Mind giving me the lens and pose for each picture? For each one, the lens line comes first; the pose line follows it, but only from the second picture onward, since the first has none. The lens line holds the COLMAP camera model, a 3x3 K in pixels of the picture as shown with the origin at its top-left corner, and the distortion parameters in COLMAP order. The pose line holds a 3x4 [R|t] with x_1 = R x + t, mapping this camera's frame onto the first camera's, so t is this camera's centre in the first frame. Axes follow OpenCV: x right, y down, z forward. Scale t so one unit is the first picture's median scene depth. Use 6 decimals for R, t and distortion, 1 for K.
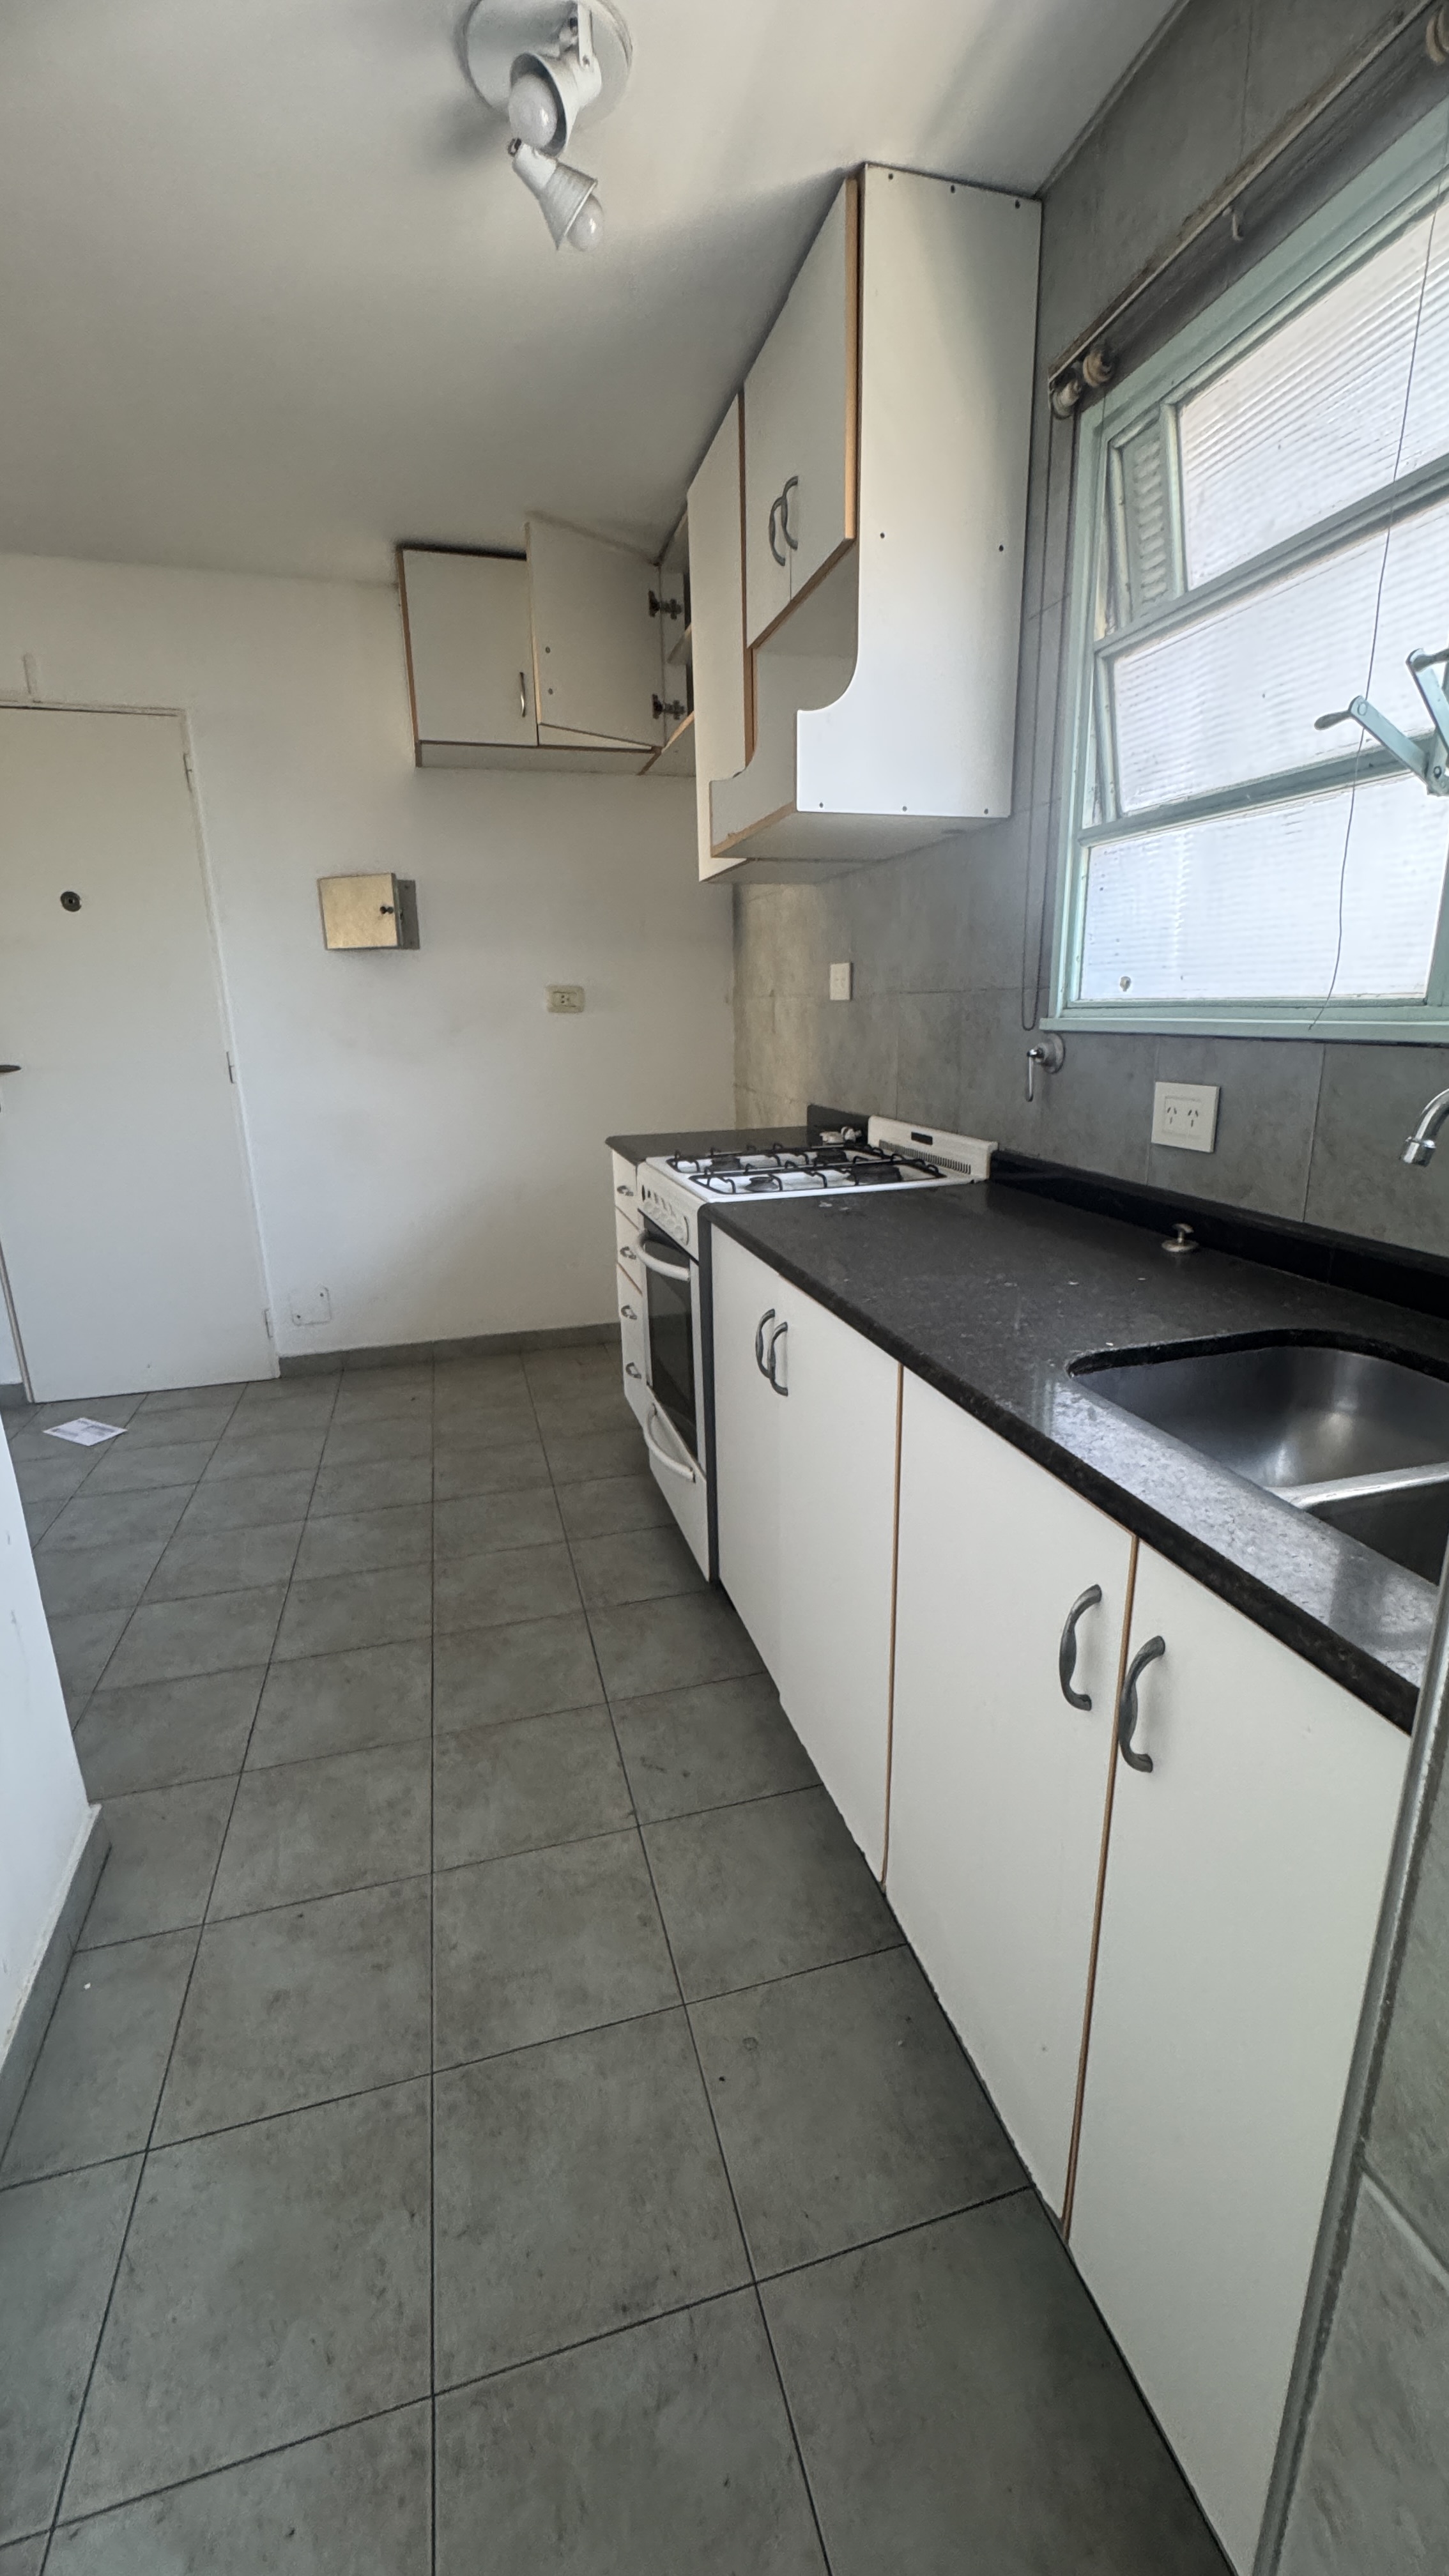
lens RADIAL K [[1031.2, 0, 726.9], [0, 1031.2, 1288.0], [0, 0, 1]] dist [-0.004004, 0.001048]
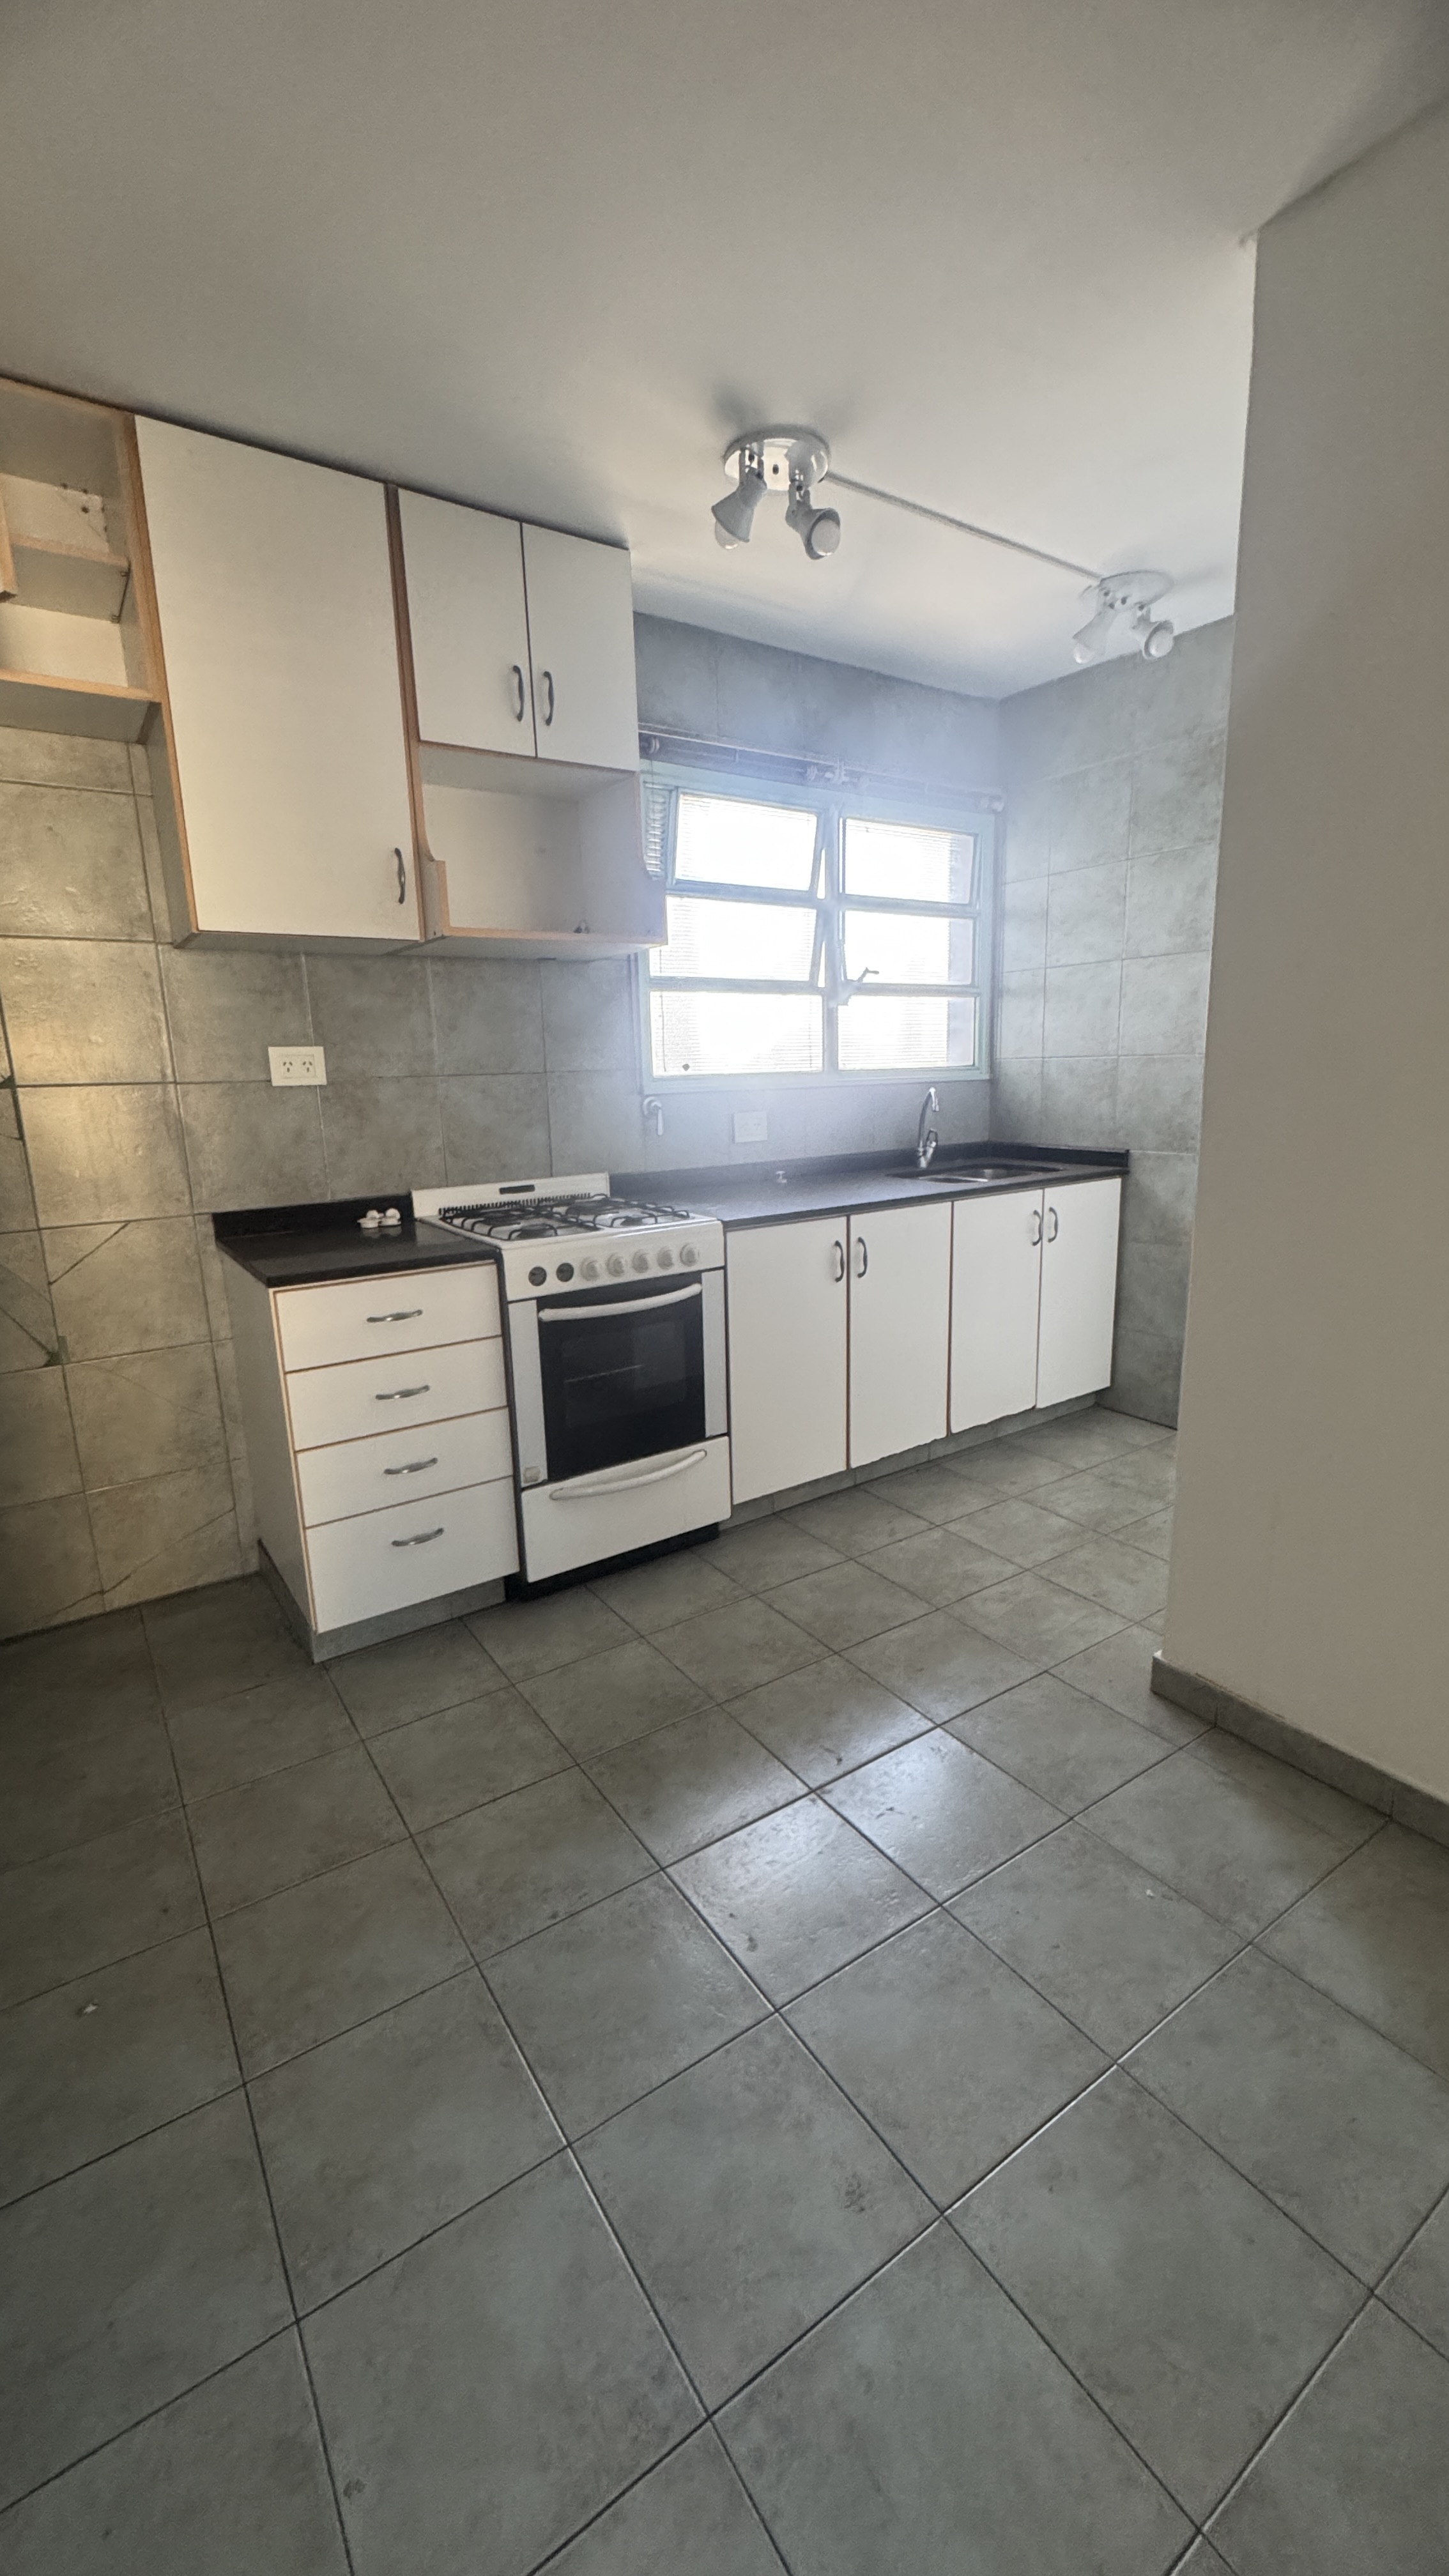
lens RADIAL K [[1031.2, 0, 733.3], [0, 1031.2, 1284.8], [0, 0, 1]] dist [-0.004004, 0.001048]
pose [[-0.322002, -0.172040, 0.930976, -1.469924], [0.285478, 0.919936, 0.268740, -0.410885], [-0.902672, 0.352308, -0.247108, 1.527444]]
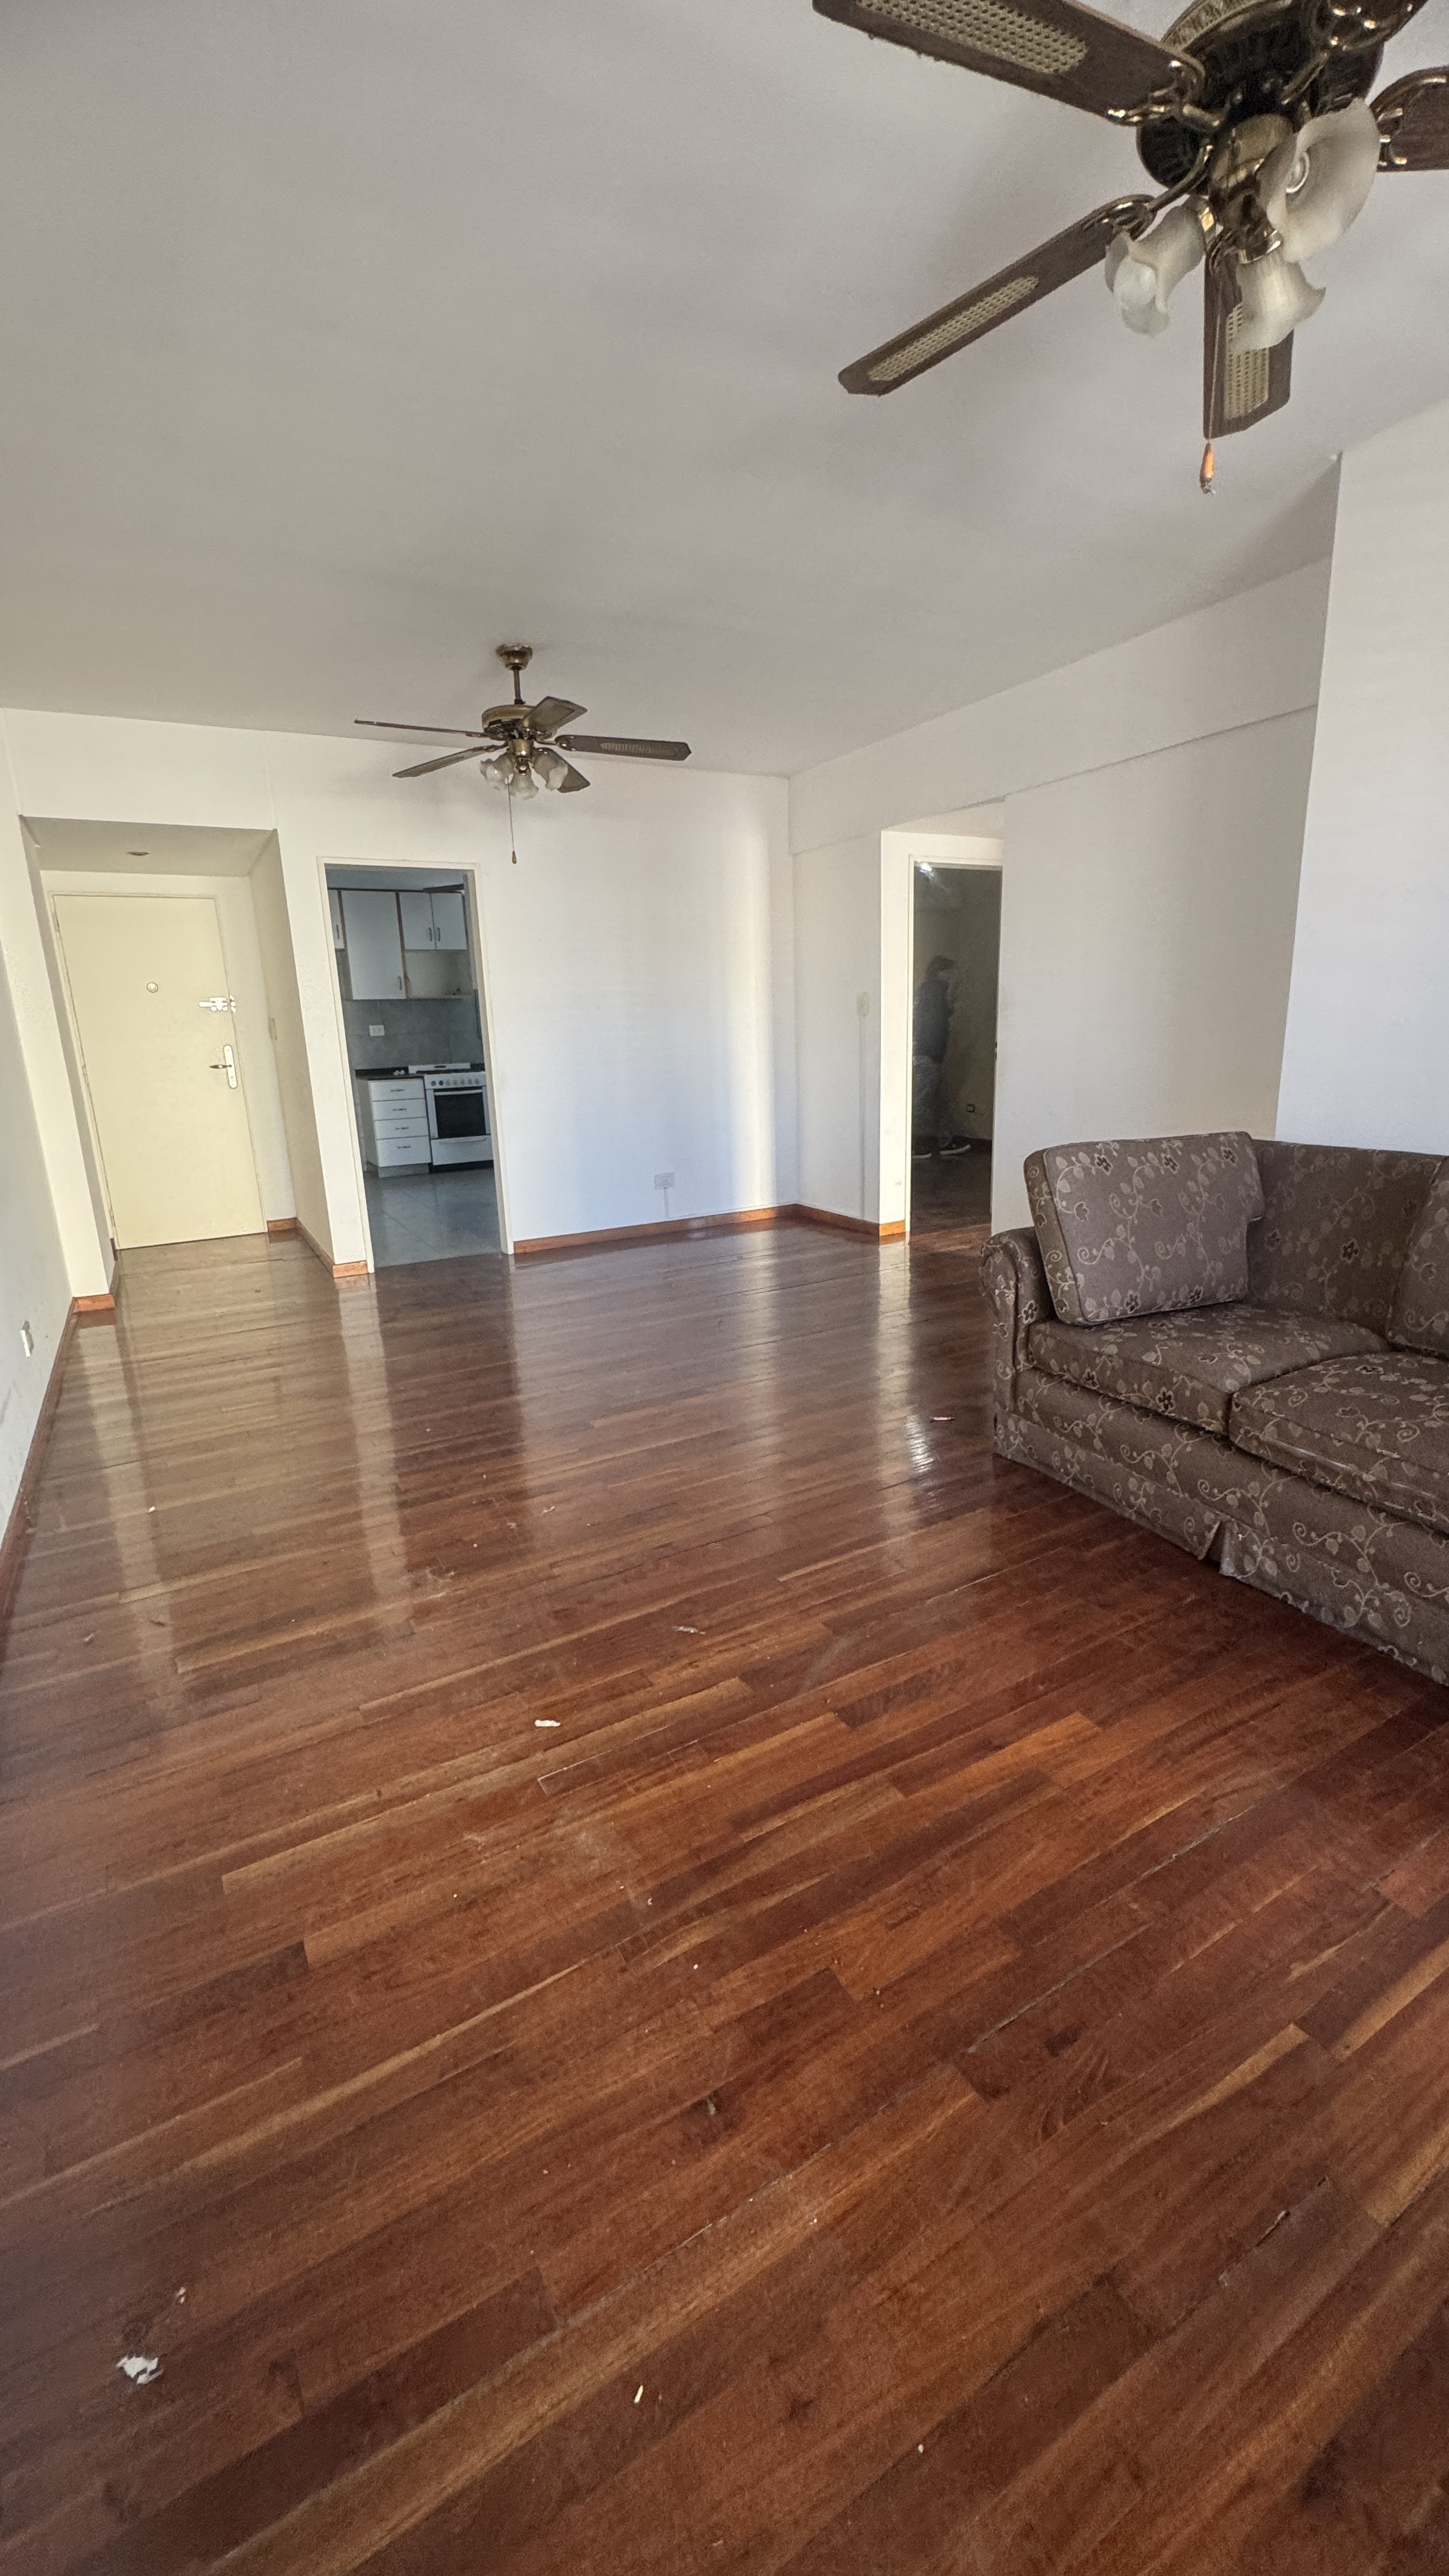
lens RADIAL K [[1031.2, 0, 728.5], [0, 1031.2, 1290.7], [0, 0, 1]] dist [-0.004004, 0.001048]
pose [[-0.238445, -0.222812, 0.945251, -5.975272], [0.288776, 0.913032, 0.288063, -0.247444], [-0.927228, 0.341653, -0.153365, 1.180564]]
